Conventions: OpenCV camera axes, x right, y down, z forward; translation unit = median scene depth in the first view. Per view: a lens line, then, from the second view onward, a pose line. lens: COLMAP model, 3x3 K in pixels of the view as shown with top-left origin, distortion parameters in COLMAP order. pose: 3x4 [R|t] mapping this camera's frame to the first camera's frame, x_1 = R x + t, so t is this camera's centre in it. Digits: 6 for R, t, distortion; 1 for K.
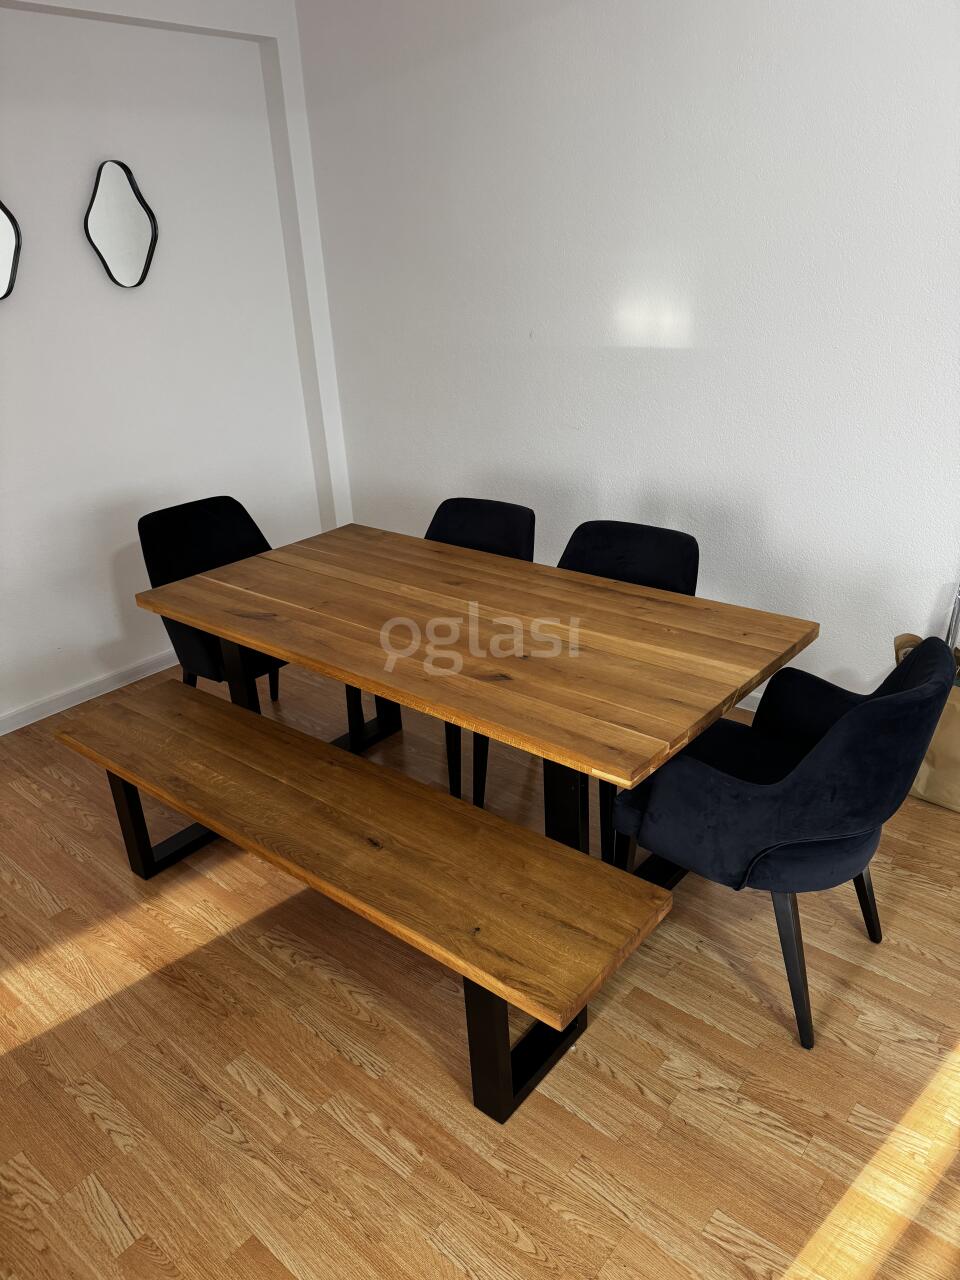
lens RADIAL K [[915.7, 0, 472.5], [0, 915.7, 639.6], [0, 0, 1]] dist [0.011869, -0.010669]
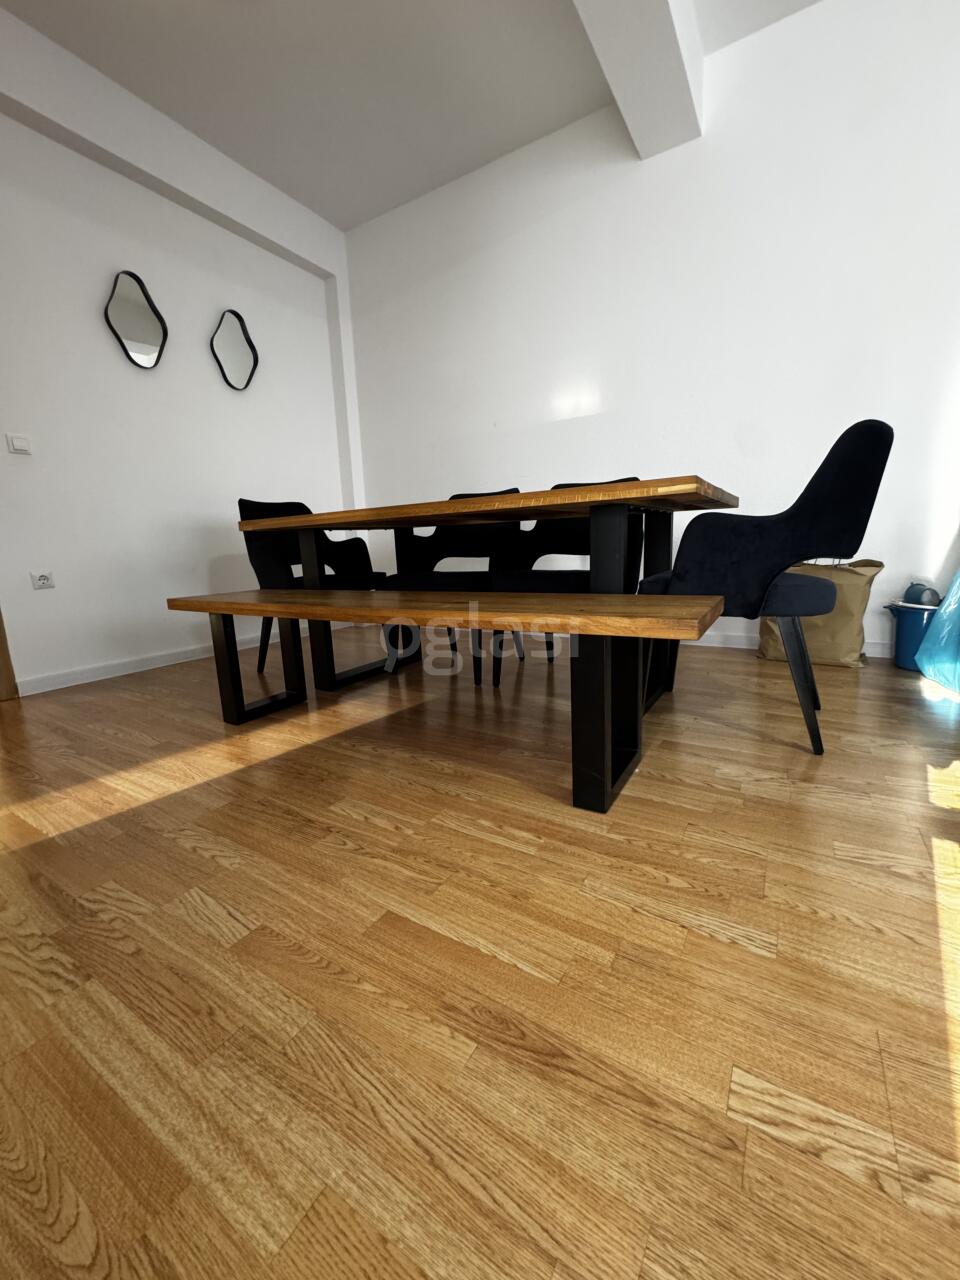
lens RADIAL K [[511.1, 0, 481.7], [0, 511.1, 640.4], [0, 0, 1]] dist [-0.001830, 0.000110]
pose [[0.987670, -0.012891, 0.156016, -0.198934], [0.047611, 0.974129, -0.220919, 0.449523], [-0.149132, 0.225623, 0.962732, 0.392562]]
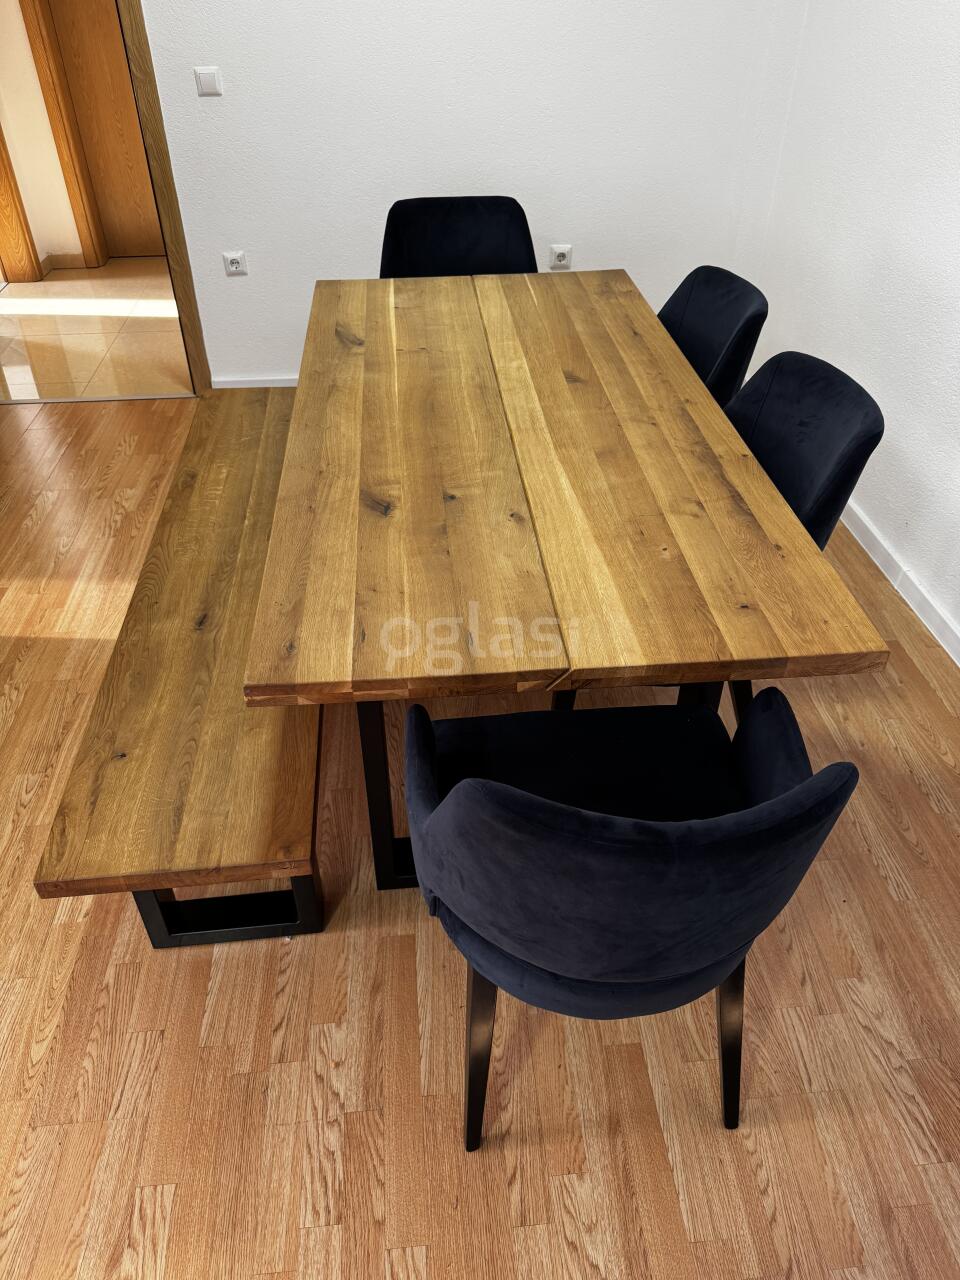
lens RADIAL K [[915.7, 0, 472.5], [0, 915.7, 639.6], [0, 0, 1]] dist [0.011869, -0.010669]
pose [[0.713771, 0.471702, -0.517714, 0.583911], [-0.309578, 0.875546, 0.370918, -0.183006], [0.628246, -0.104478, 0.770968, 0.513975]]
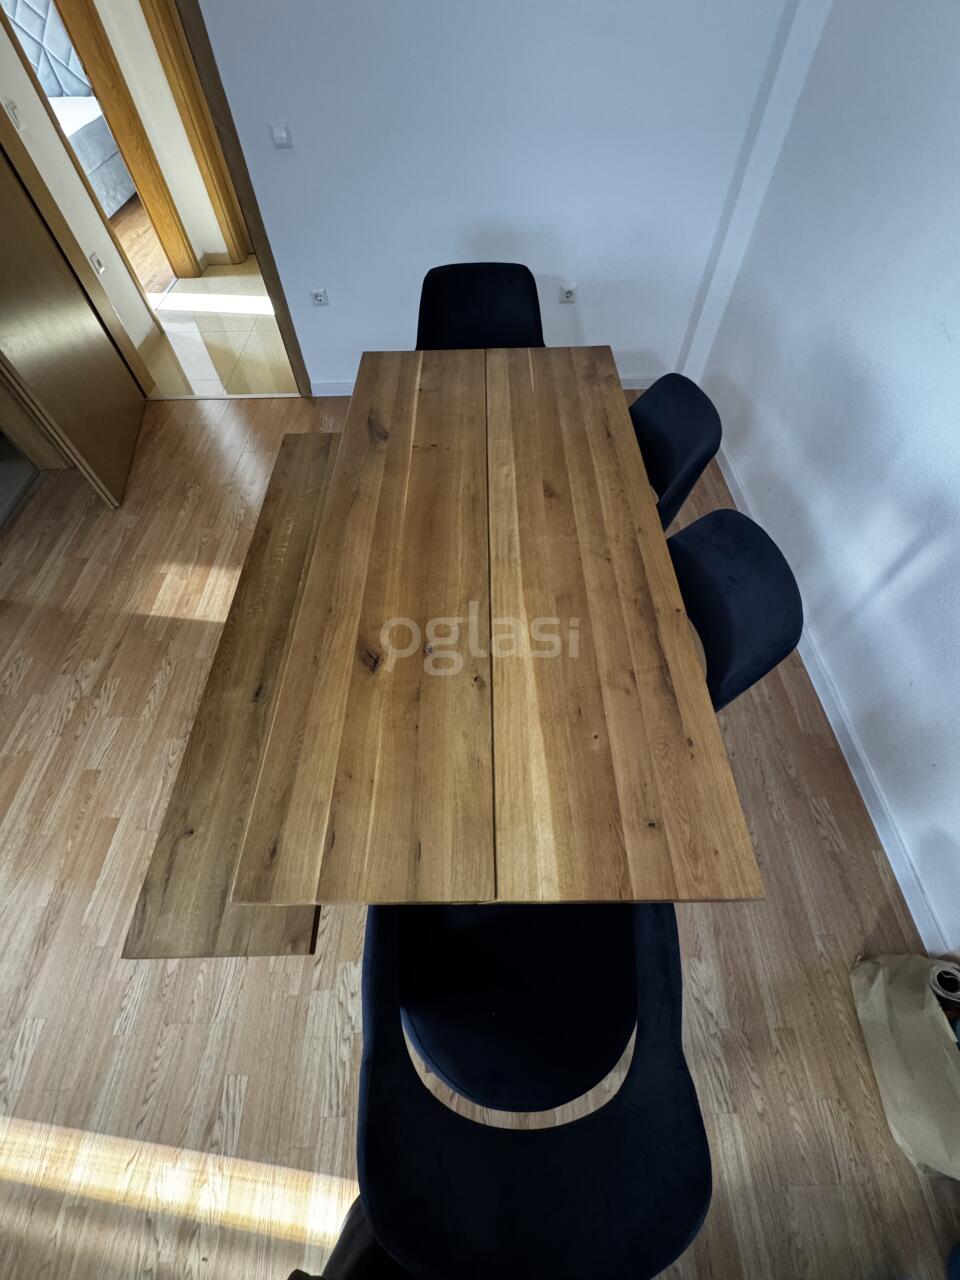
lens RADIAL K [[511.8, 0, 475.4], [0, 511.8, 639.1], [0, 0, 1]] dist [-0.002367, 0.000246]
pose [[0.657426, 0.650076, -0.381042, 0.315765], [-0.315057, 0.696503, 0.644688, -0.381617], [0.684493, -0.303785, 0.662710, 0.822191]]
